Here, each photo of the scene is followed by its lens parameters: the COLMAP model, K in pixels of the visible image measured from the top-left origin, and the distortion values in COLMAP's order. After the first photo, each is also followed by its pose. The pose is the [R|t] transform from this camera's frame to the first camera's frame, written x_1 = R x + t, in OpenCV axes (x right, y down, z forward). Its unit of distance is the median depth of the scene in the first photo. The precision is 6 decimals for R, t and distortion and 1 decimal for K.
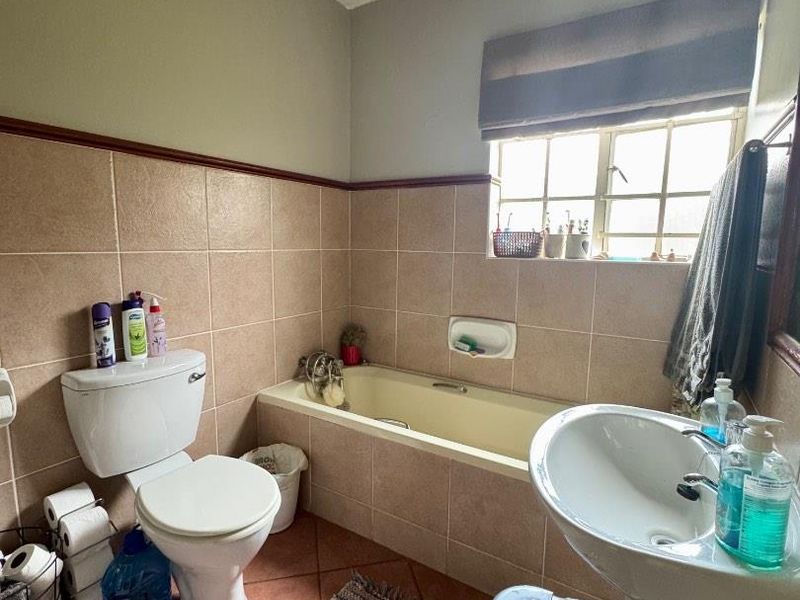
lens RADIAL K [[422.8, 0, 399.9], [0, 422.8, 296.1], [0, 0, 1]] dist [-0.000095, -0.017871]
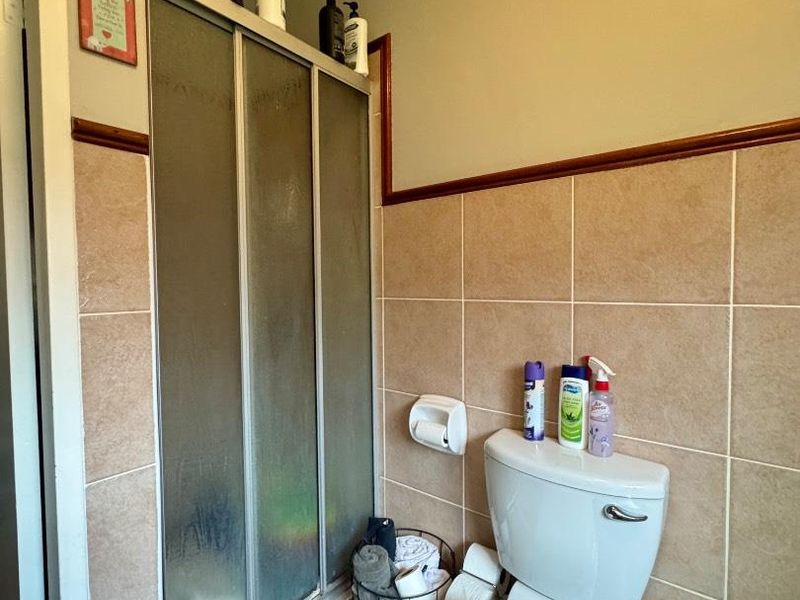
lens RADIAL K [[422.8, 0, 399.9], [0, 422.8, 296.1], [0, 0, 1]] dist [-0.000095, -0.017871]
pose [[-0.119684, 0.010864, -0.992753, 0.148602], [-0.125996, 0.991689, 0.026043, -0.096171], [0.984785, 0.128200, -0.117320, 0.779005]]
